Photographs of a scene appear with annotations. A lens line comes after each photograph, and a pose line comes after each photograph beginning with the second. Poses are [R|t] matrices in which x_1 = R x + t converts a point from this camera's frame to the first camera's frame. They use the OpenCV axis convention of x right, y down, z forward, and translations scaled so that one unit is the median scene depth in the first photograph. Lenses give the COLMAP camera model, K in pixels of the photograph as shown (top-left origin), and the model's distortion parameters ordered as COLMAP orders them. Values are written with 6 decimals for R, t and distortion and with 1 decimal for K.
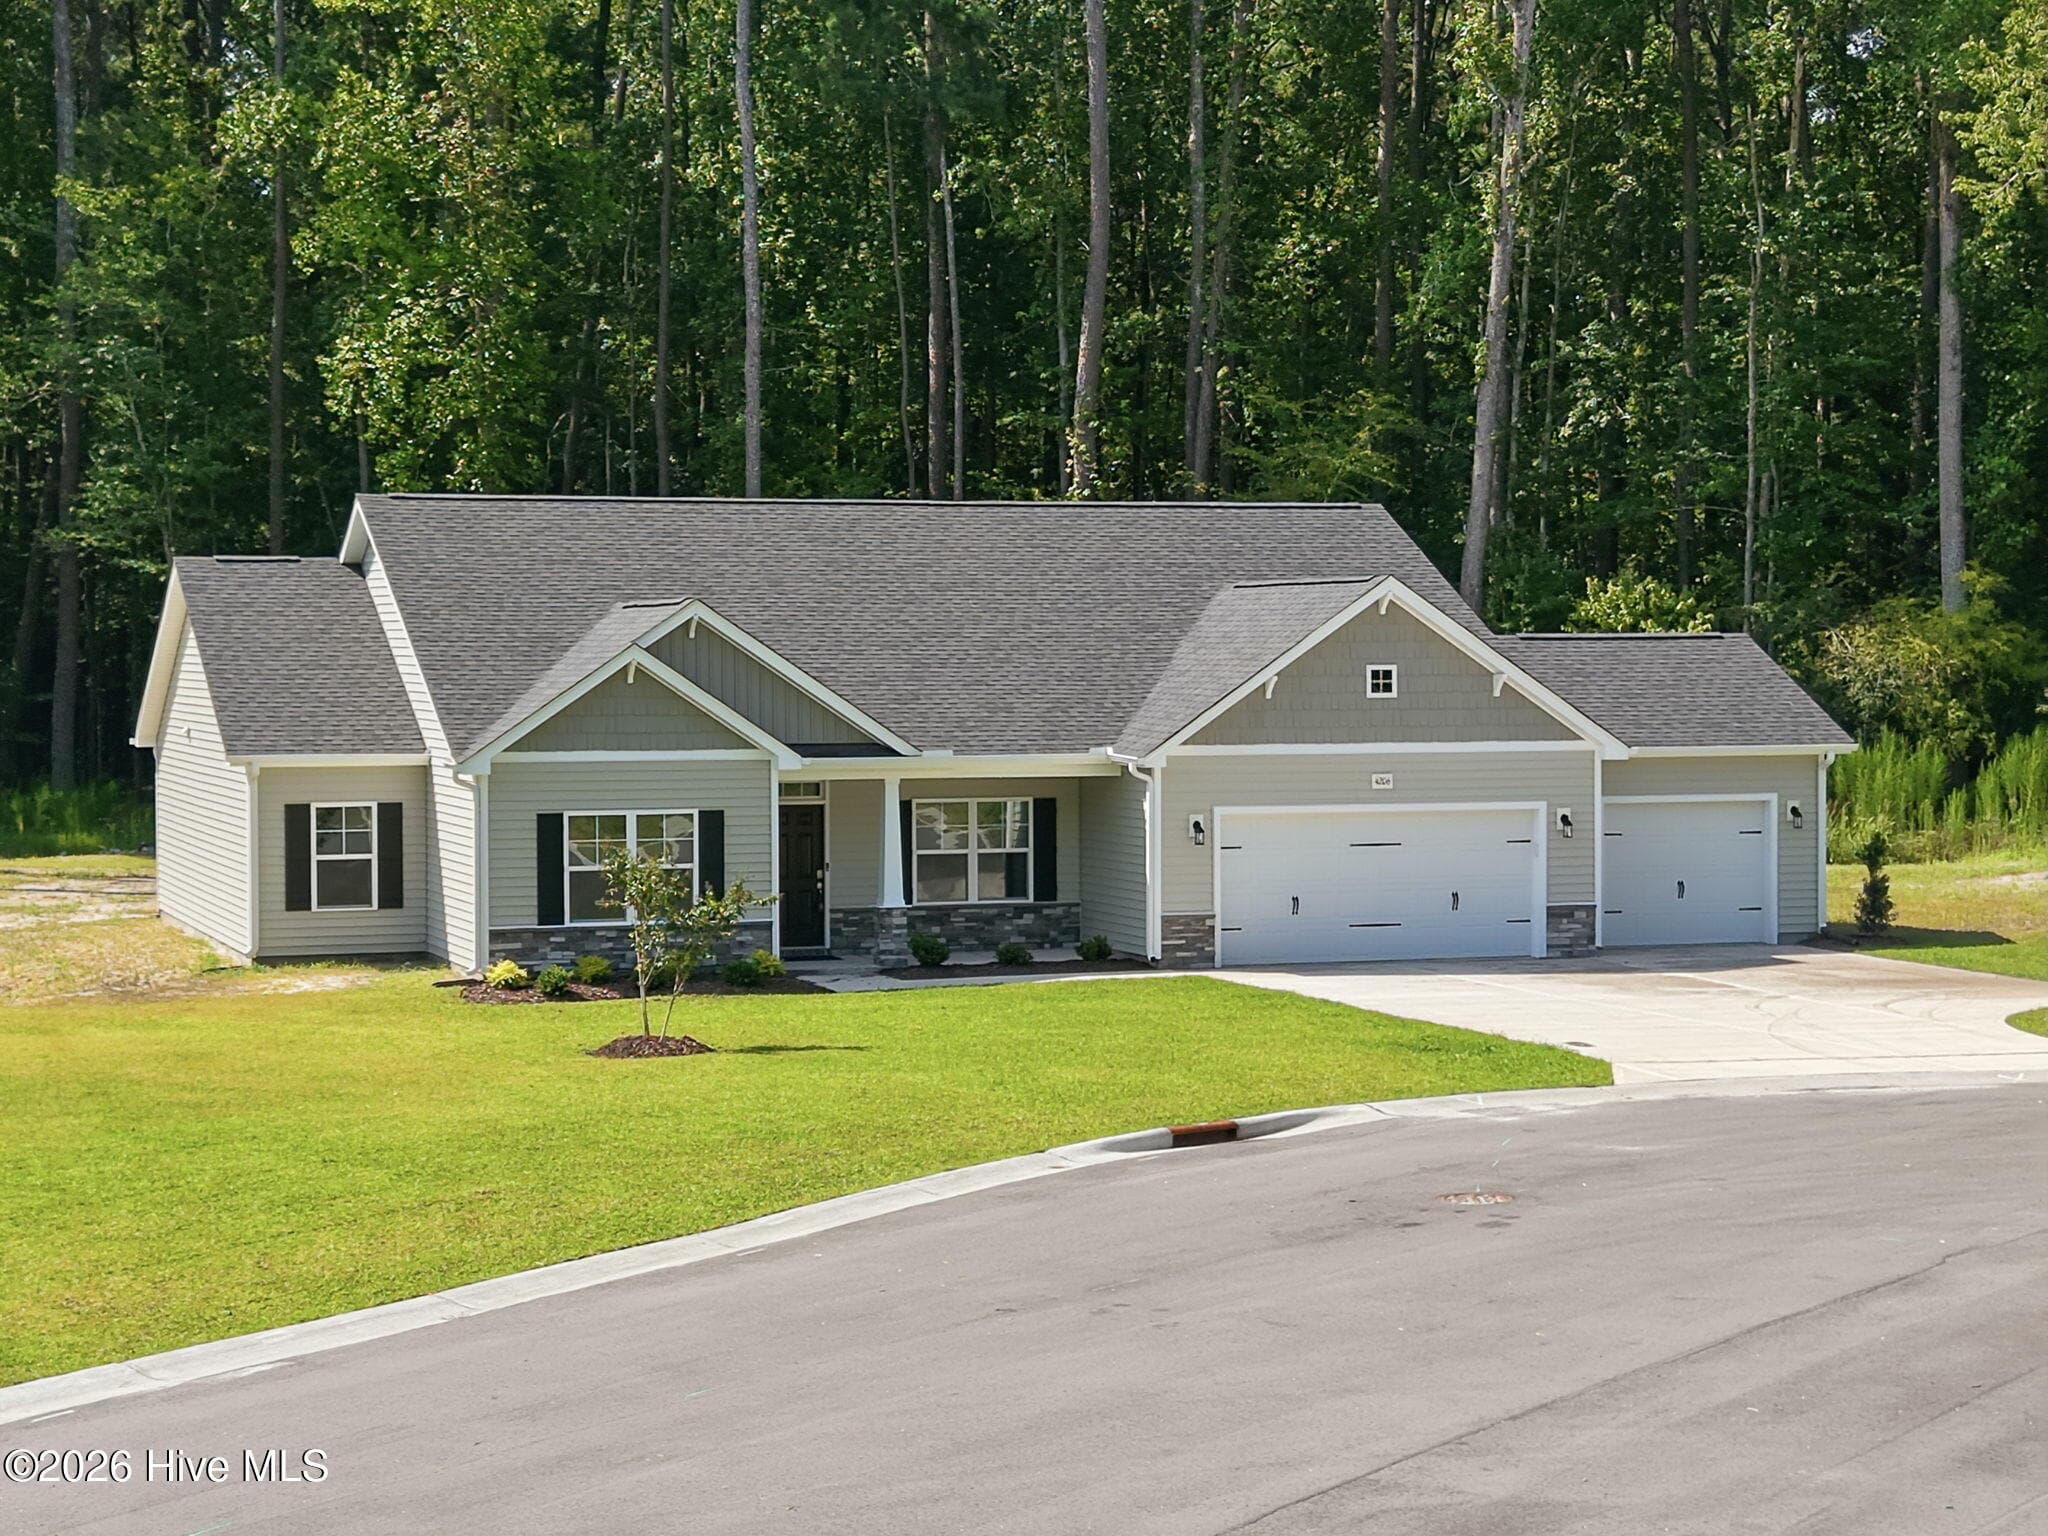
lens RADIAL K [[3752.5, 0, 1015.1], [0, 3752.5, 773.8], [0, 0, 1]] dist [0.071429, 0.000000]
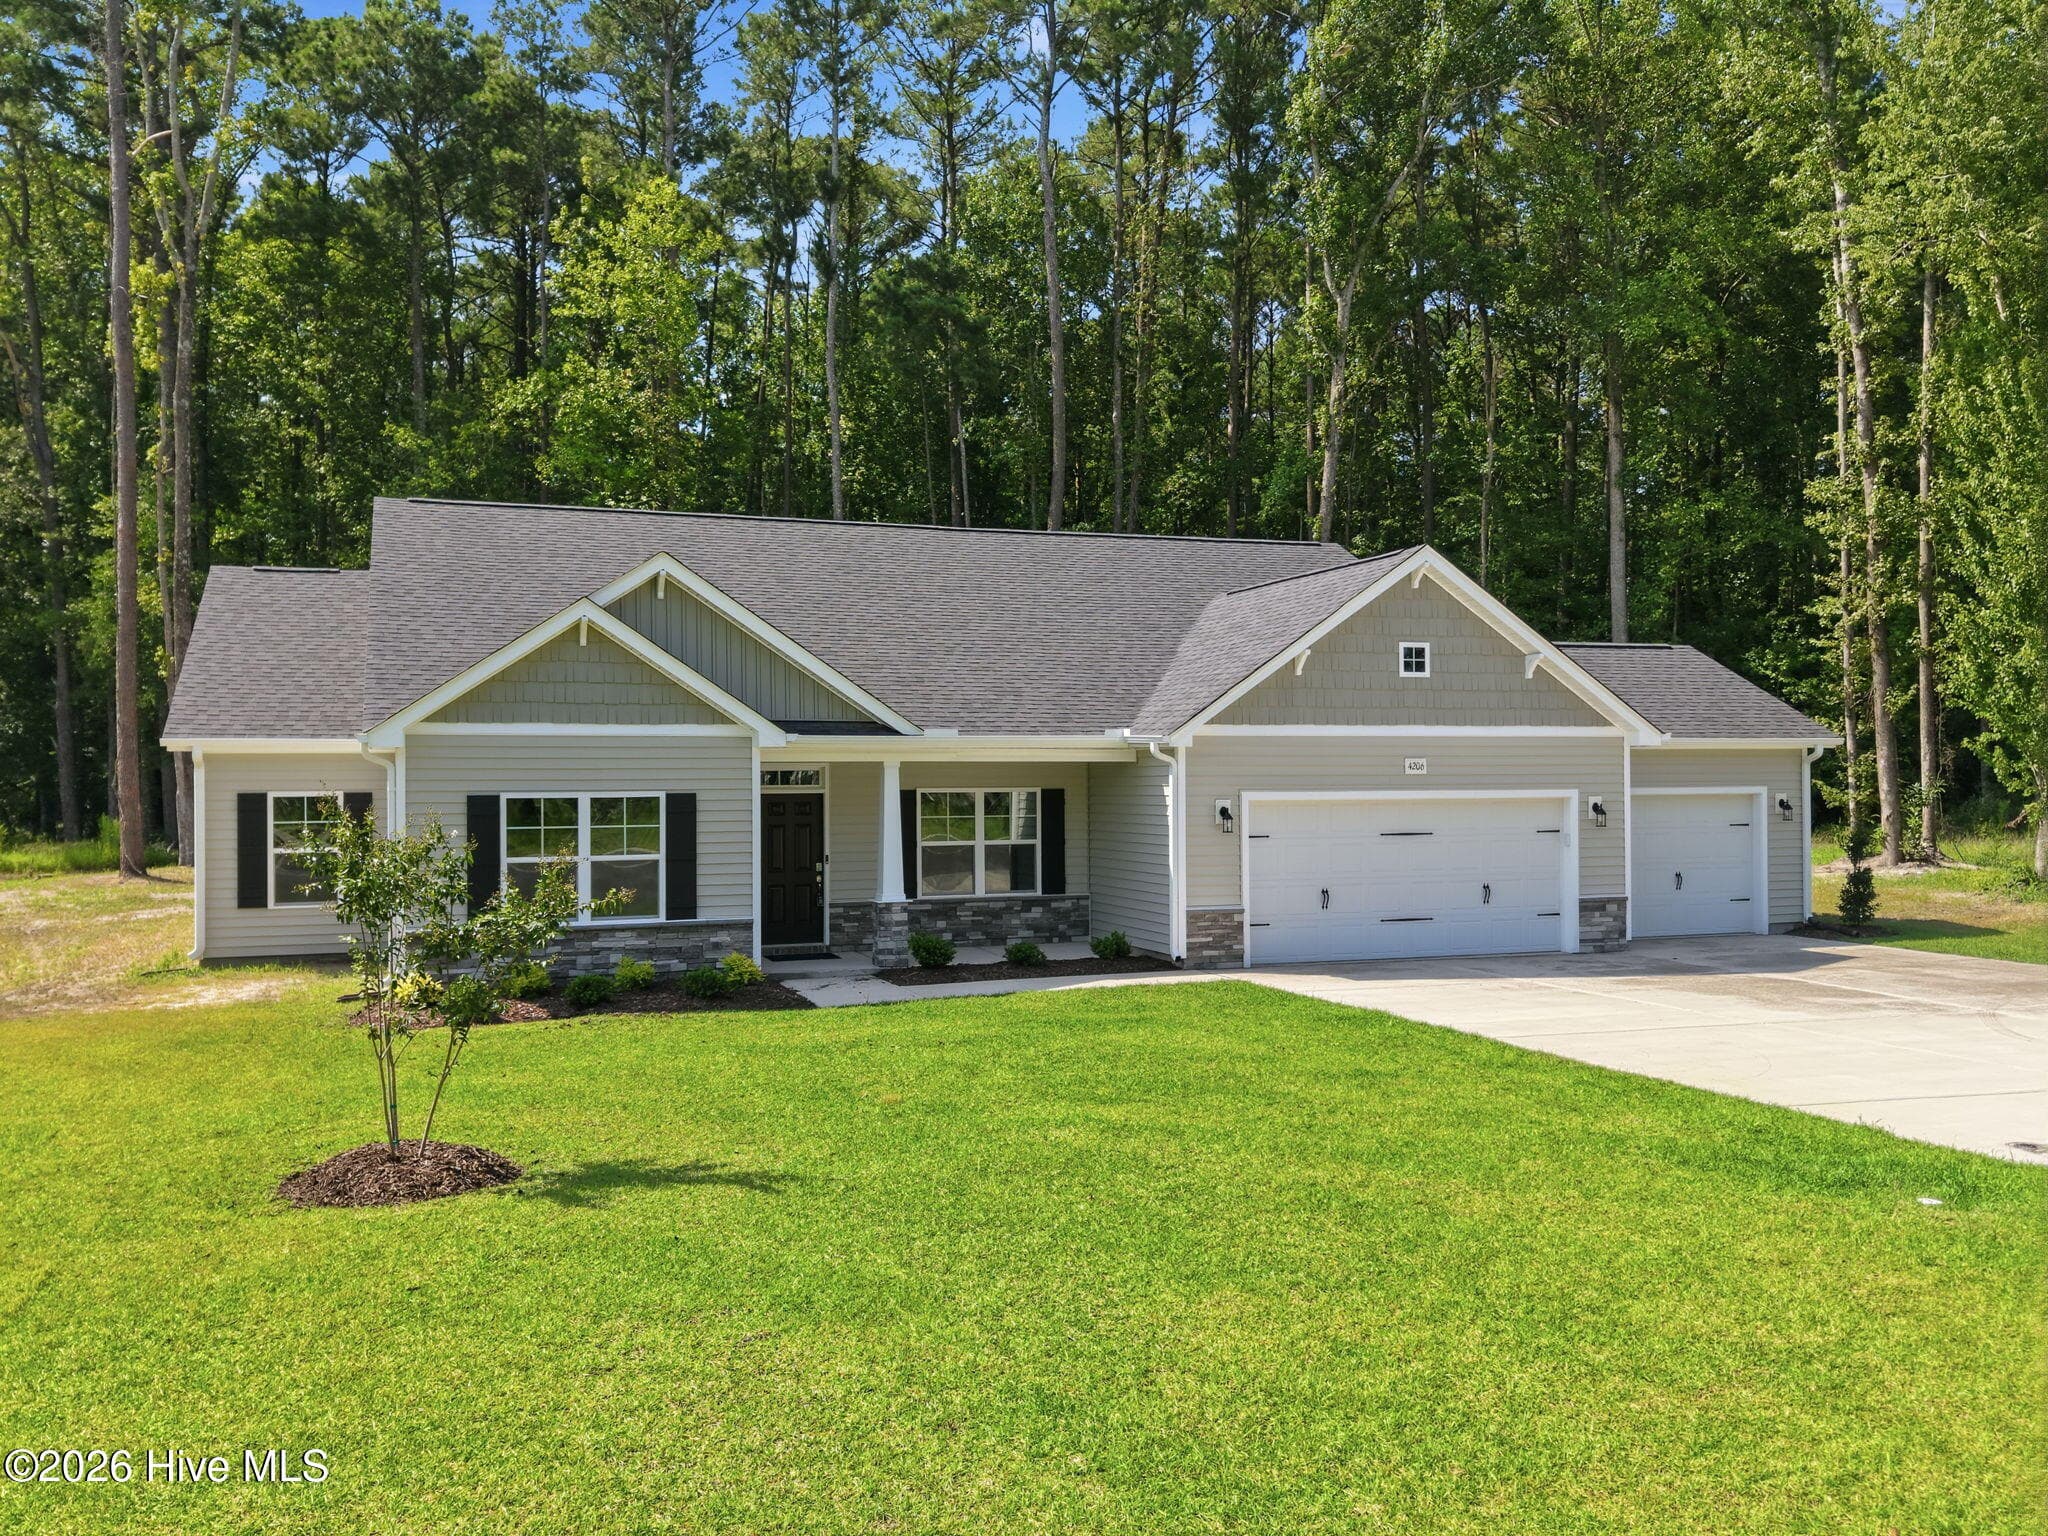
lens RADIAL K [[1662.2, 0, 1022.6], [0, 1662.2, 779.5], [0, 0, 1]] dist [0.042429, -0.038211]
pose [[0.999874, -0.001857, 0.015744, -0.006919], [0.002350, 0.999507, -0.031316, 0.017743], [-0.015678, 0.031349, 0.999386, 0.572737]]
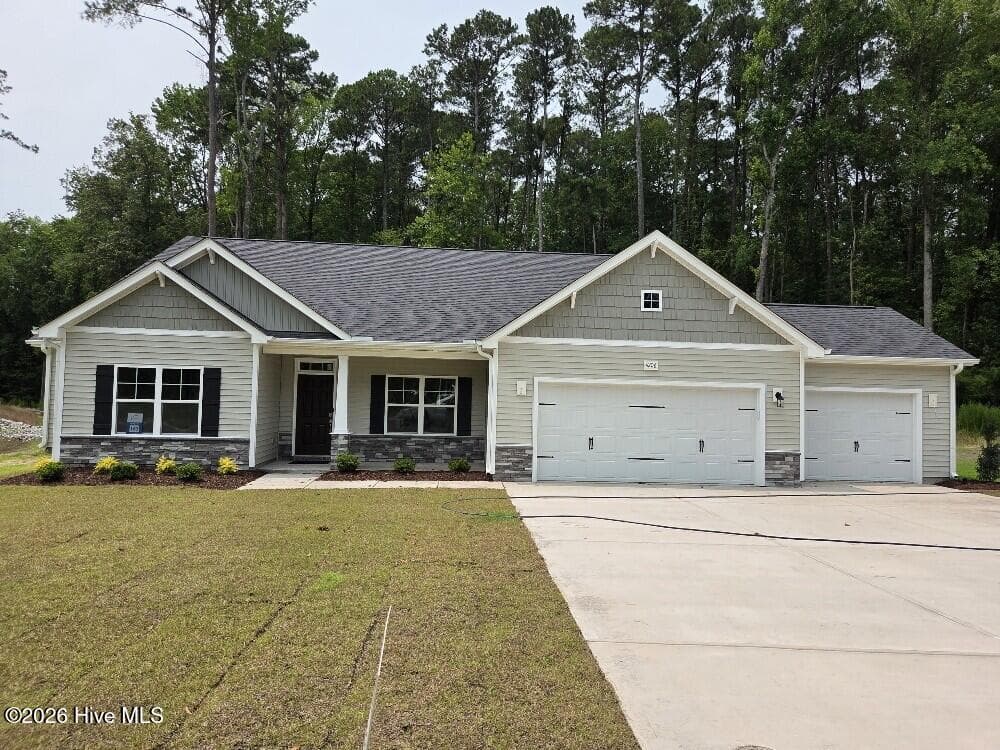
lens RADIAL K [[684.8, 0, 506.8], [0, 684.8, 371.0], [0, 0, 1]] dist [0.038701, -0.016509]
pose [[0.970103, 0.017845, -0.242036, 0.106254], [-0.036071, 0.996818, -0.071081, 0.025902], [0.239997, 0.077687, 0.967660, 0.698538]]
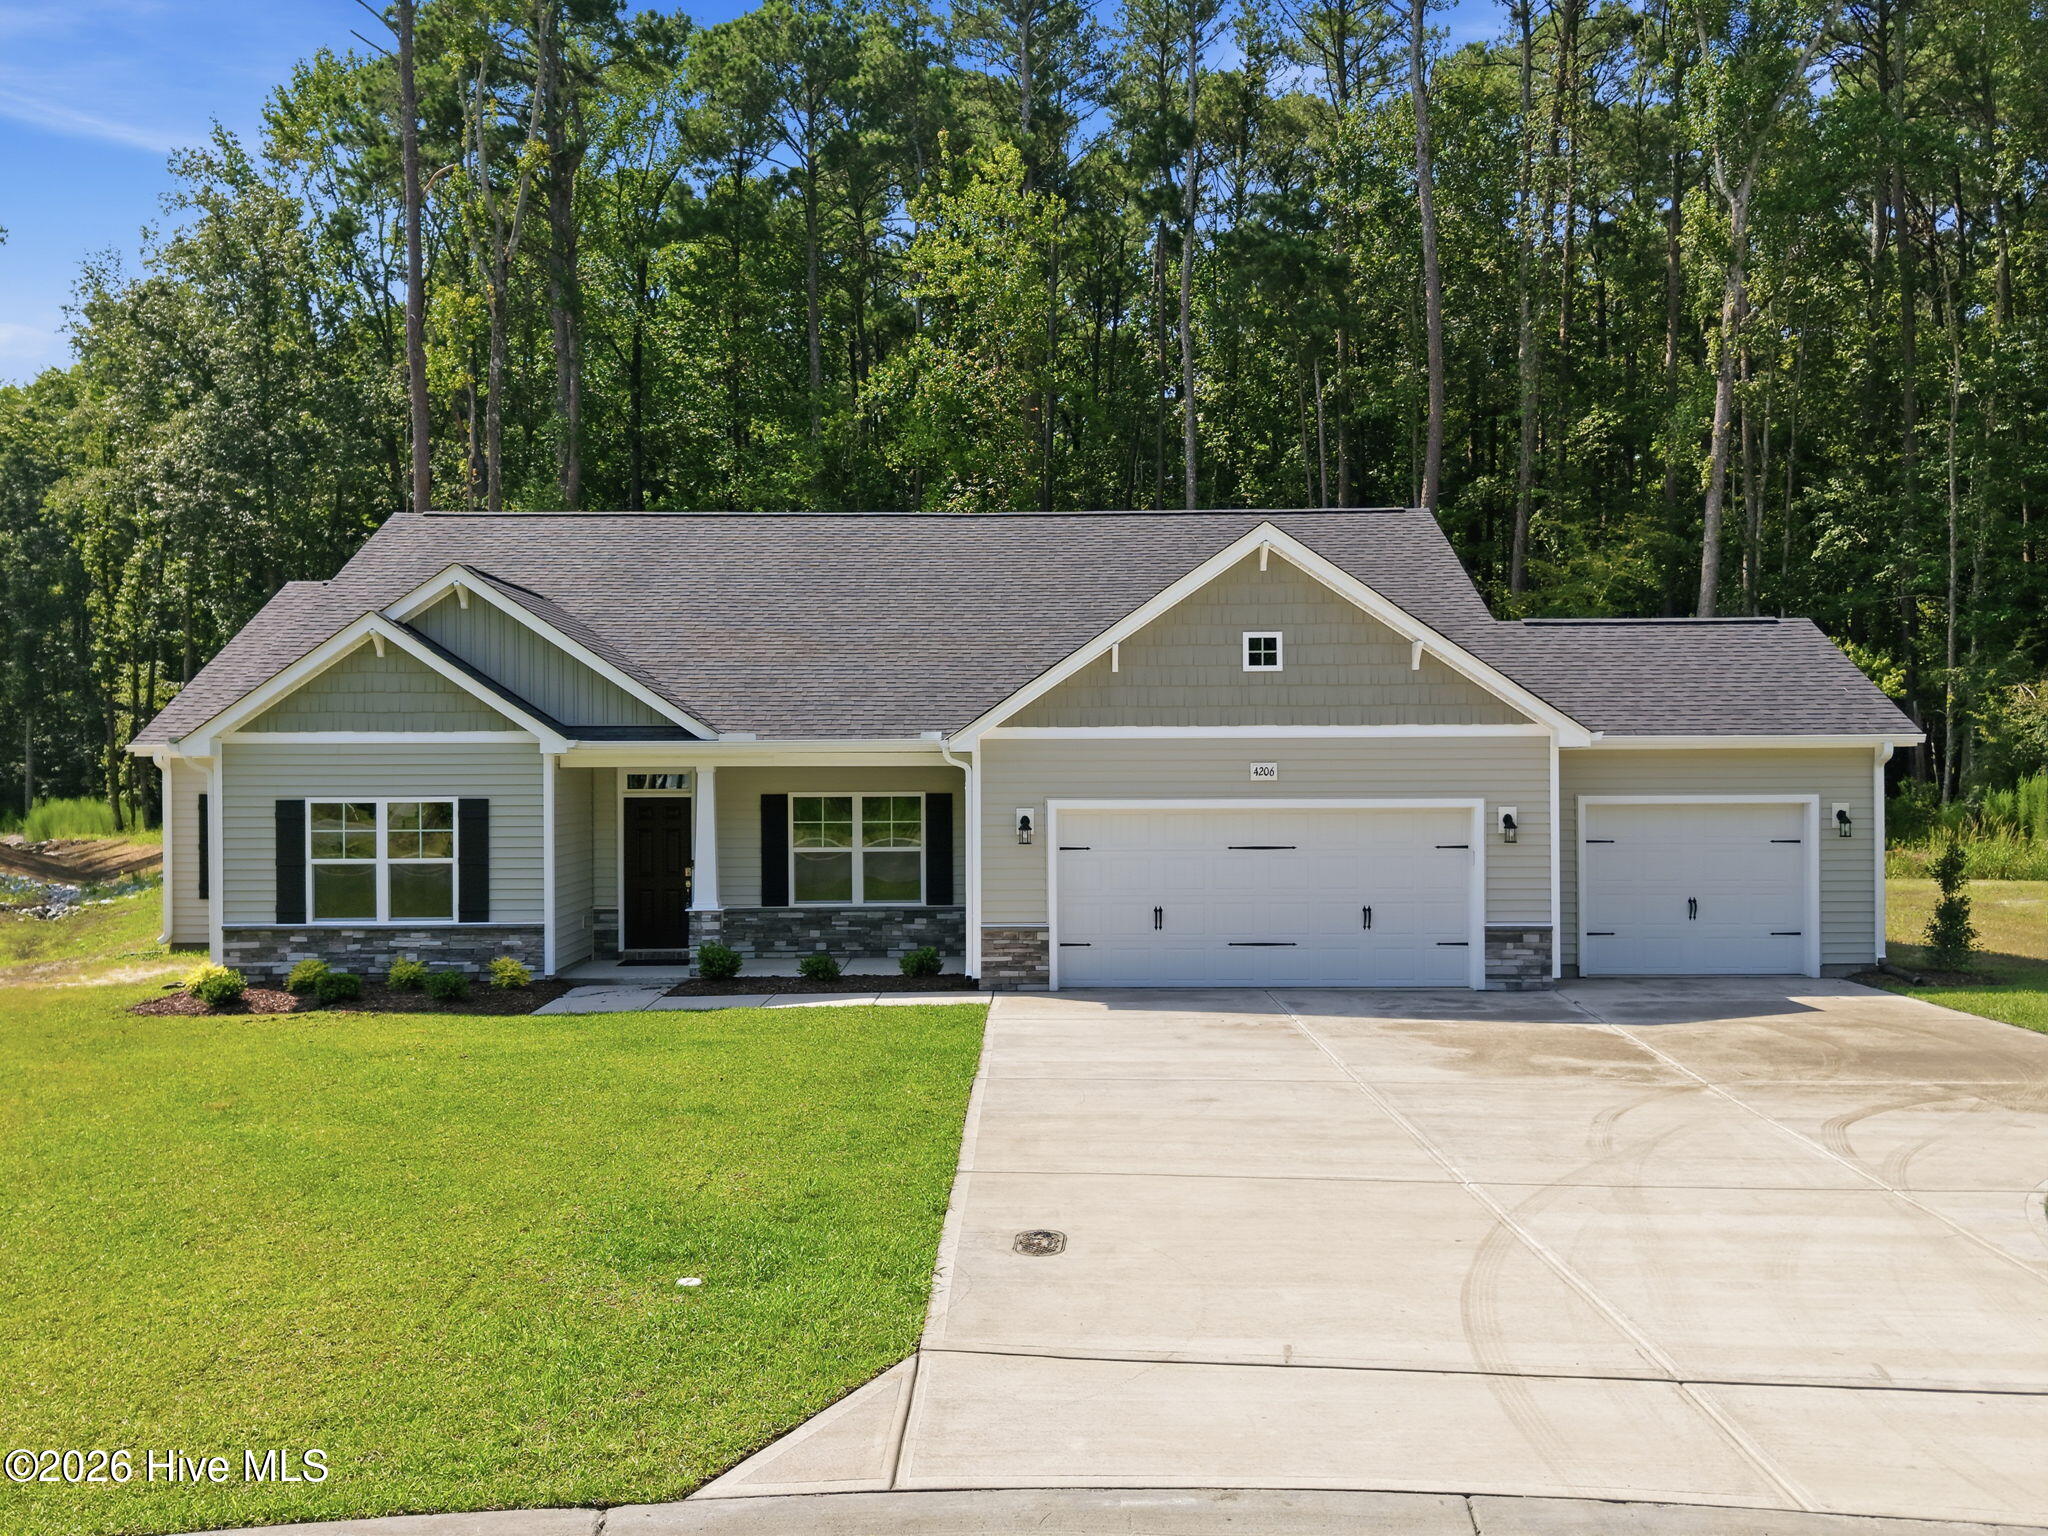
lens RADIAL K [[1817.5, 0, 1032.8], [0, 1817.5, 757.5], [0, 0, 1]] dist [0.065333, -0.124856]
pose [[0.949596, -0.002489, -0.313465, 0.171618], [-0.008491, 0.999397, -0.033658, 0.012587], [0.313360, 0.034623, 0.949003, 0.588589]]
